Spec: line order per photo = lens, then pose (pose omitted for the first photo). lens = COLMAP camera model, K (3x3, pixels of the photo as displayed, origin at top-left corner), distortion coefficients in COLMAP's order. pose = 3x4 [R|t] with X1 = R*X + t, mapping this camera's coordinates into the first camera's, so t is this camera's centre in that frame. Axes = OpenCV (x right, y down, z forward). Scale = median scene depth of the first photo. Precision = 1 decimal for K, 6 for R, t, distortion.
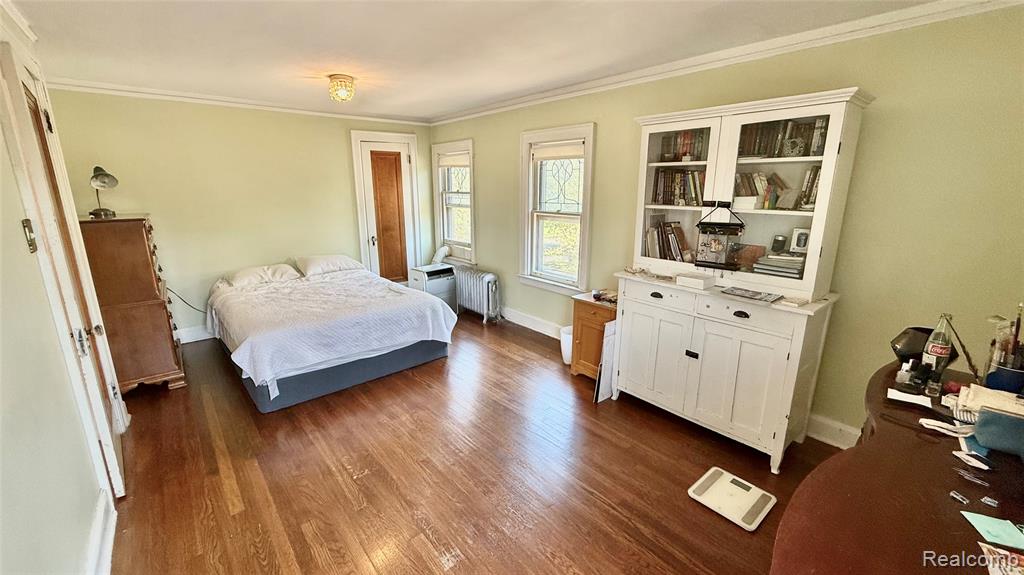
lens RADIAL K [[410.3, 0, 508.4], [0, 410.3, 284.0], [0, 0, 1]] dist [-0.001538, -0.000111]
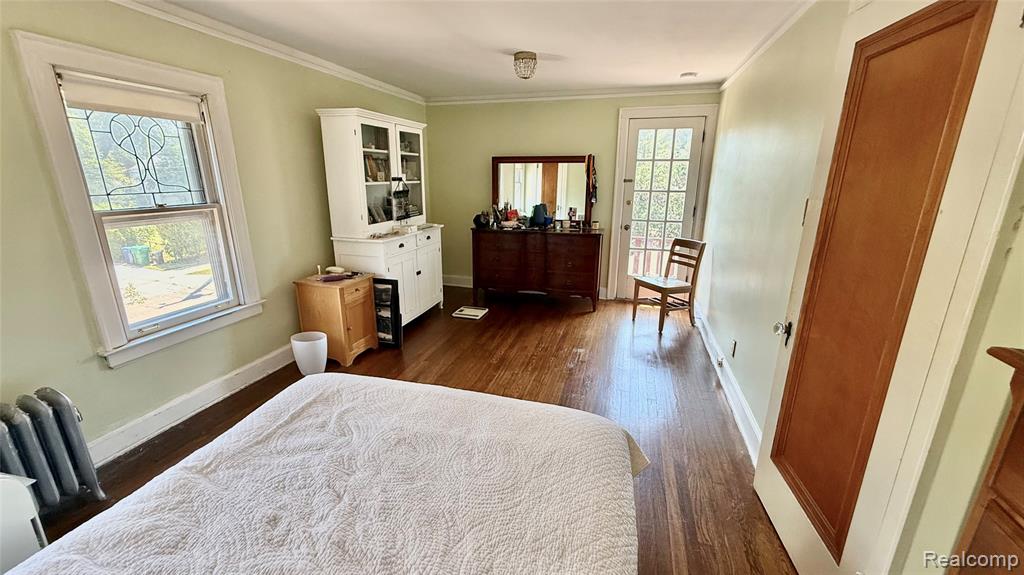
lens RADIAL K [[410.3, 0, 512.8], [0, 410.3, 289.8], [0, 0, 1]] dist [-0.001538, -0.000111]
pose [[-0.554066, -0.231239, 0.799712, -1.096938], [0.185695, 0.902111, 0.389503, -0.337974], [-0.811497, 0.364313, -0.456889, 1.492953]]
